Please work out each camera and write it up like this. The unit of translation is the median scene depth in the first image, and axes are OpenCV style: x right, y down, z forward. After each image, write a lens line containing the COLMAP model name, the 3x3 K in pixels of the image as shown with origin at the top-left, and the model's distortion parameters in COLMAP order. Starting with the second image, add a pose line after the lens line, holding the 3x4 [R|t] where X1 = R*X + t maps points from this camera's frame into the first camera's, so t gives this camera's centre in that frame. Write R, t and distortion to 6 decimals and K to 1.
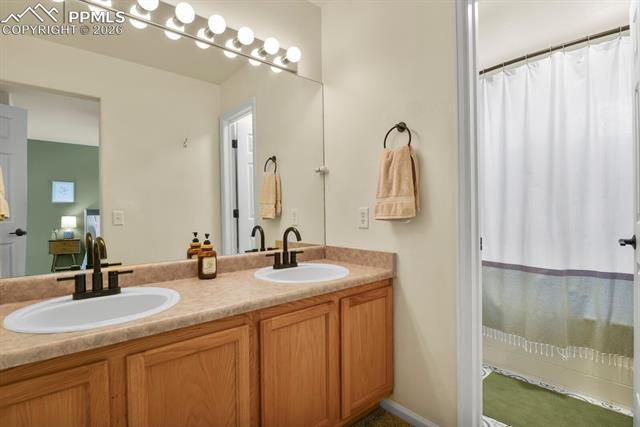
lens RADIAL K [[320.0, 0, 323.5], [0, 320.0, 214.3], [0, 0, 1]] dist [-0.018223, -0.000385]
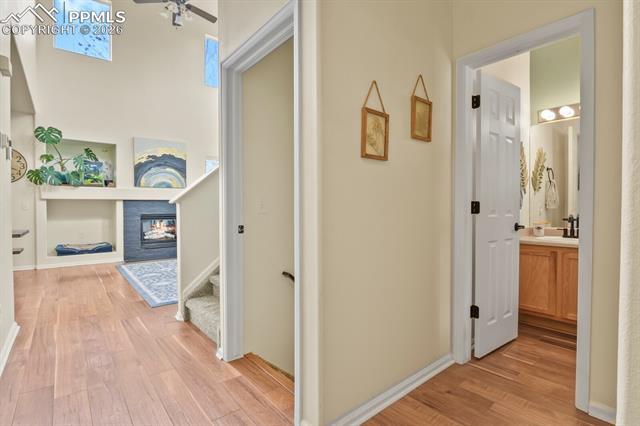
lens RADIAL K [[308.6, 0, 323.3], [0, 308.6, 213.1], [0, 0, 1]] dist [-0.009924, 0.000233]
pose [[-0.027610, 0.032392, -0.999094, 1.822035], [0.000788, 0.999475, 0.032383, -0.020231], [0.999618, 0.000107, -0.027621, -0.931776]]
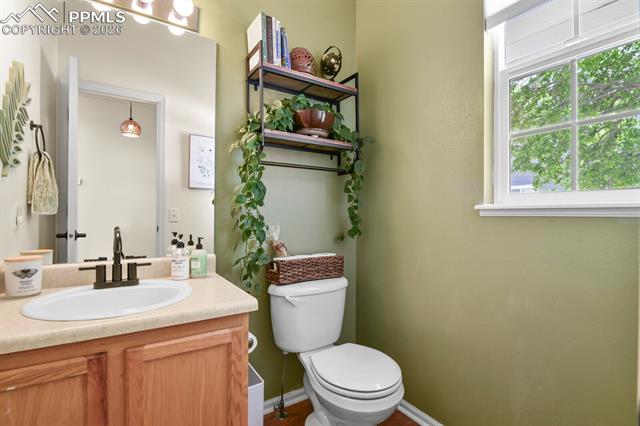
lens RADIAL K [[308.6, 0, 323.3], [0, 308.6, 213.1], [0, 0, 1]] dist [-0.009924, 0.000233]
pose [[0.990214, 0.024579, -0.137374, 0.100773], [-0.024713, 0.999694, 0.000731, -0.001909], [0.137350, 0.002672, 0.990519, 0.090640]]
